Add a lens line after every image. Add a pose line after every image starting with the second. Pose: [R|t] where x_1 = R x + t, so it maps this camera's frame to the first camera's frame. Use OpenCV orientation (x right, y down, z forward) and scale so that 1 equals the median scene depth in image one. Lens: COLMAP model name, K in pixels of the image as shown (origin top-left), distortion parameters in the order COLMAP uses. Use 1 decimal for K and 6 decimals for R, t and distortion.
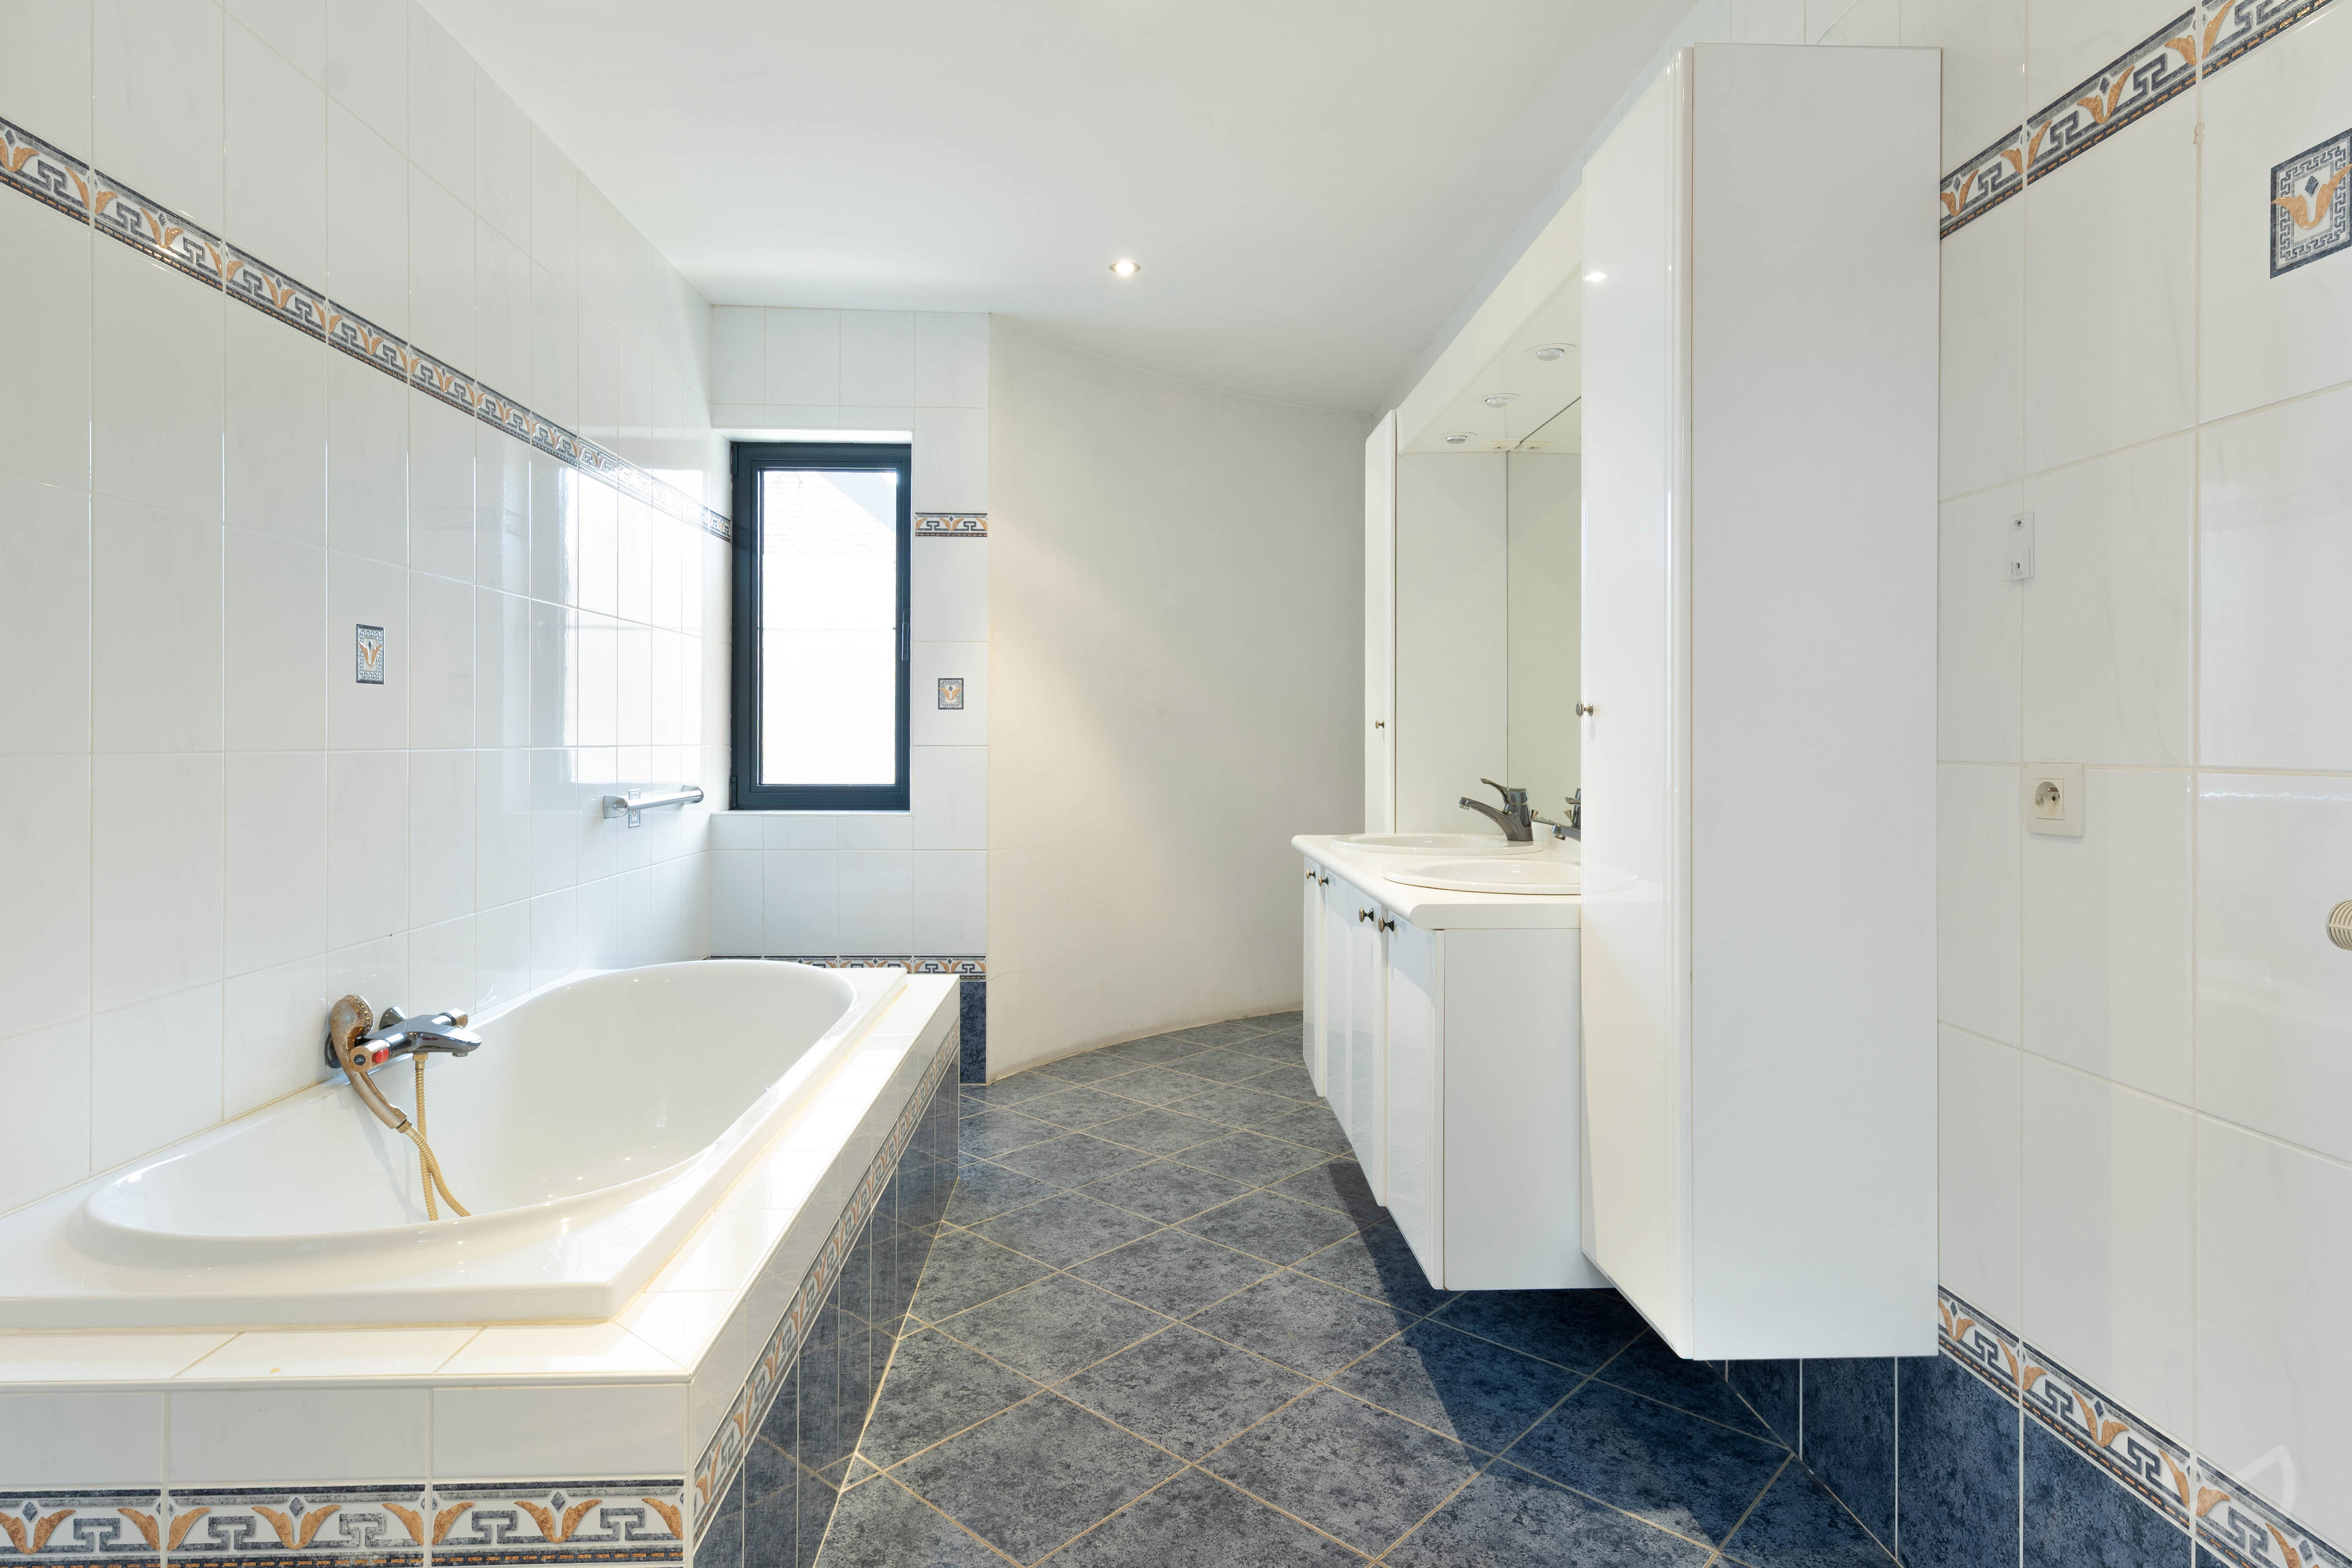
lens RADIAL K [[1253.7, 0, 1178.1], [0, 1253.7, 762.4], [0, 0, 1]] dist [-0.000490, -0.000384]
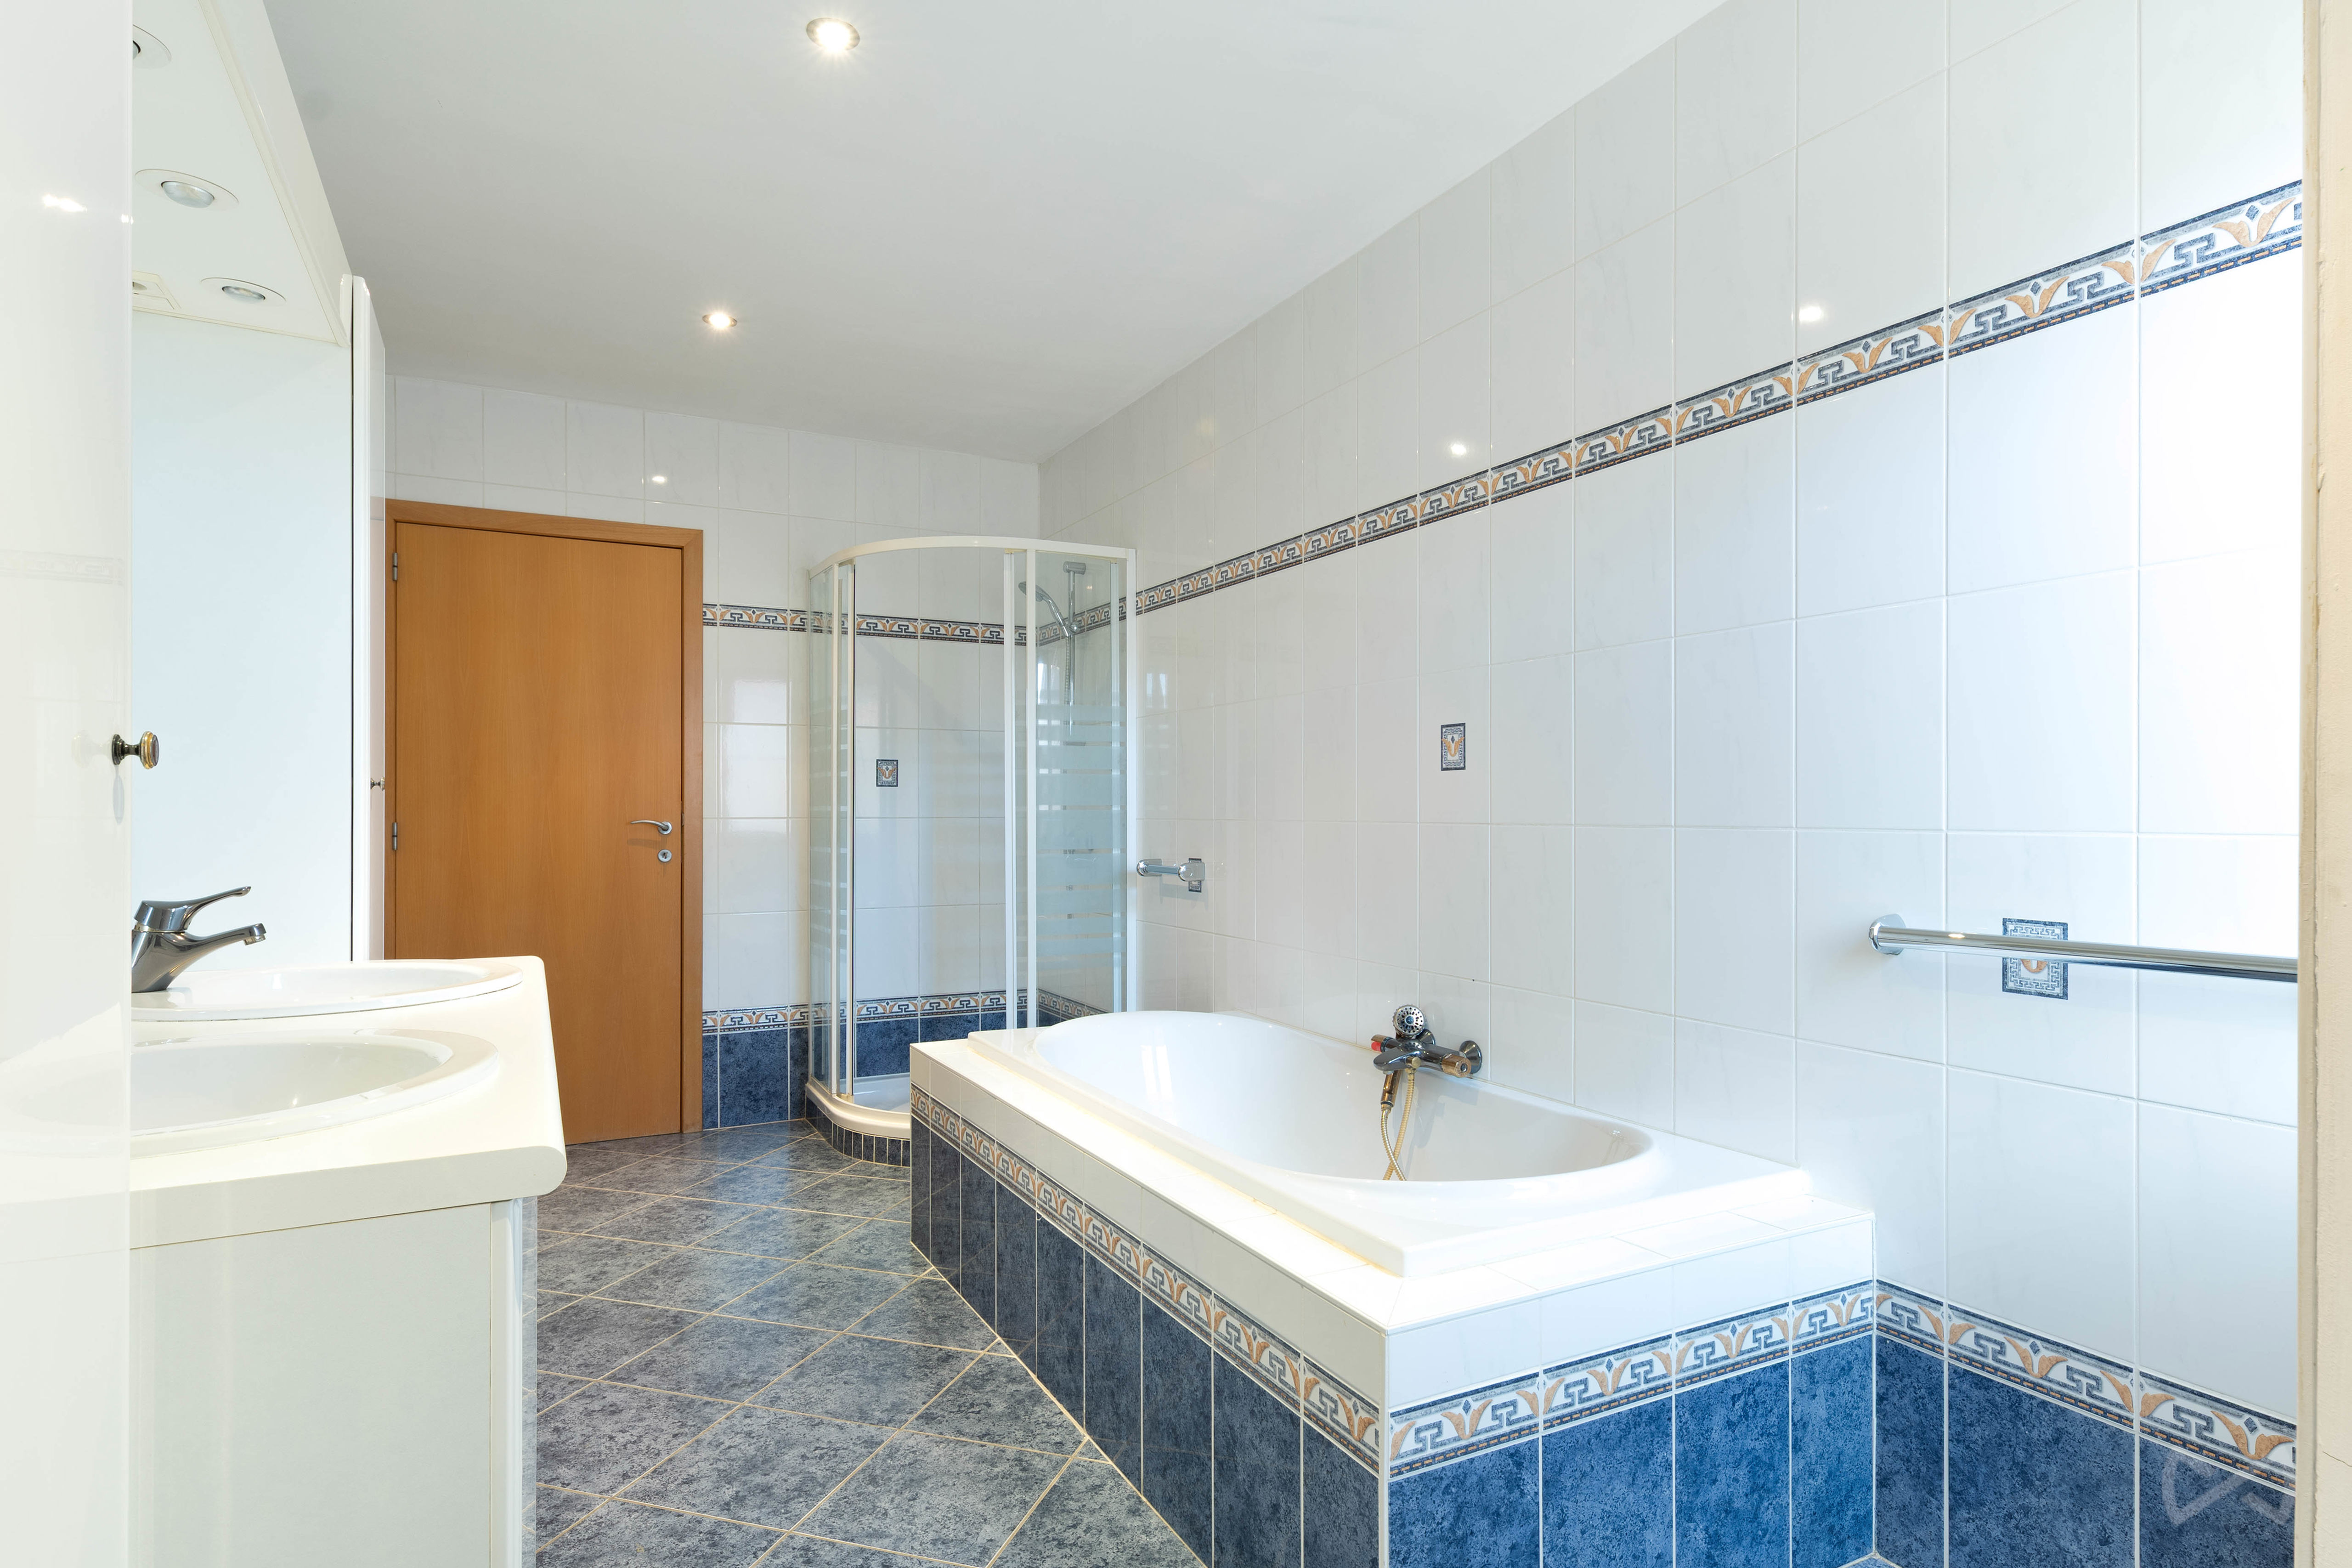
lens RADIAL K [[1253.7, 0, 1178.0], [0, 1253.7, 807.6], [0, 0, 1]] dist [-0.000490, -0.000384]
pose [[-0.906592, -0.011281, -0.421857, 0.131401], [-0.017725, 0.999778, 0.011356, -0.034192], [0.421635, 0.017773, -0.906591, 2.019387]]
